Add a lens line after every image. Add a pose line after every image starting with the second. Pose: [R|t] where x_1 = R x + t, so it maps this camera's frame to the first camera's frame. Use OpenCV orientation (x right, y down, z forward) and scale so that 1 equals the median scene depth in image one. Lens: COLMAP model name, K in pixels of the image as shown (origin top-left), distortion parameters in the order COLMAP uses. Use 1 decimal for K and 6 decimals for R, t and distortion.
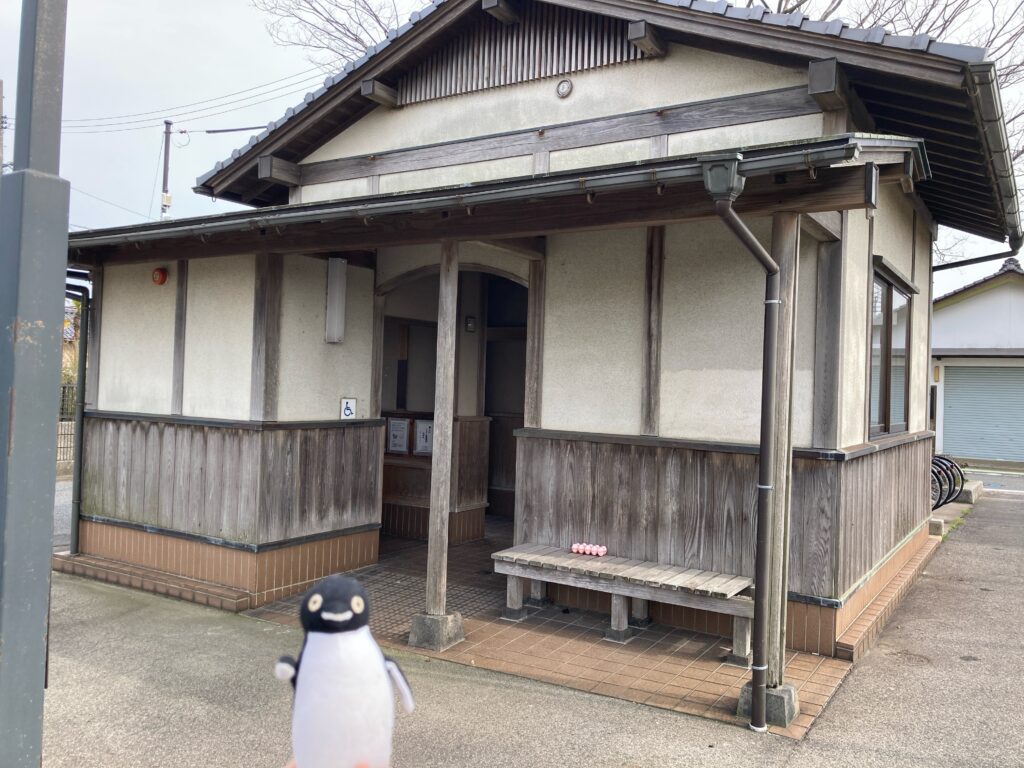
lens RADIAL K [[836.1, 0, 511.8], [0, 836.1, 377.5], [0, 0, 1]] dist [0.059679, -0.074414]
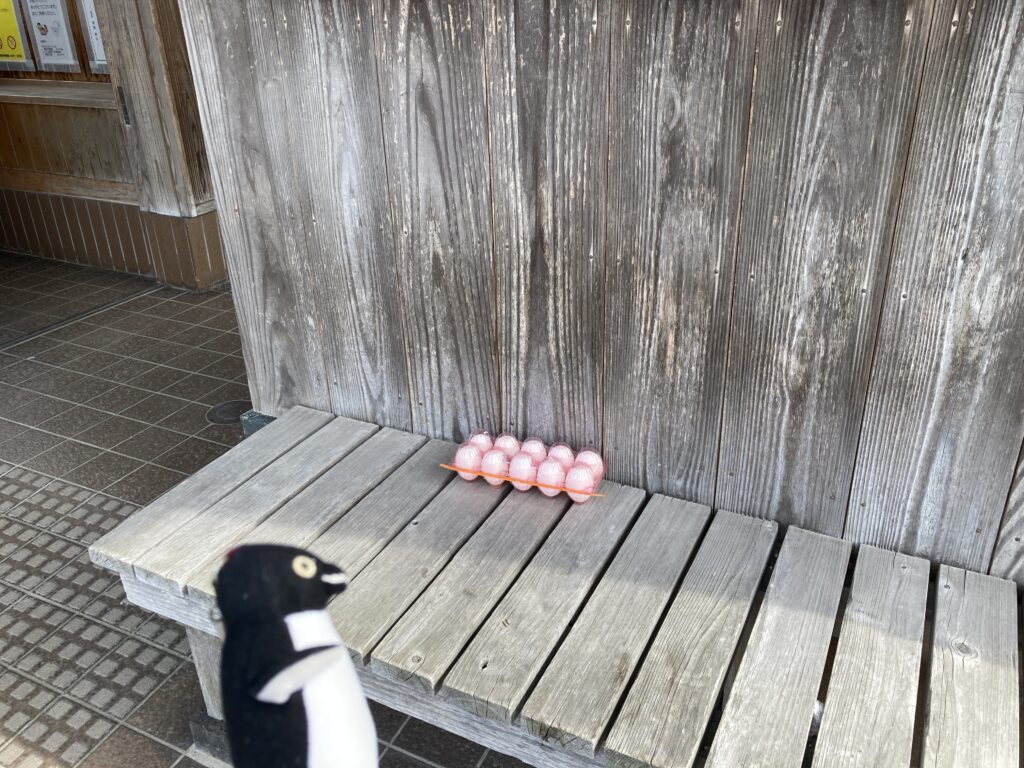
lens RADIAL K [[836.1, 0, 501.4], [0, 836.1, 376.7], [0, 0, 1]] dist [0.059679, -0.074414]
pose [[0.994346, -0.091631, 0.053664, 0.073533], [0.058423, 0.894075, 0.444091, 0.076902], [-0.088672, -0.438444, 0.894373, 0.792328]]
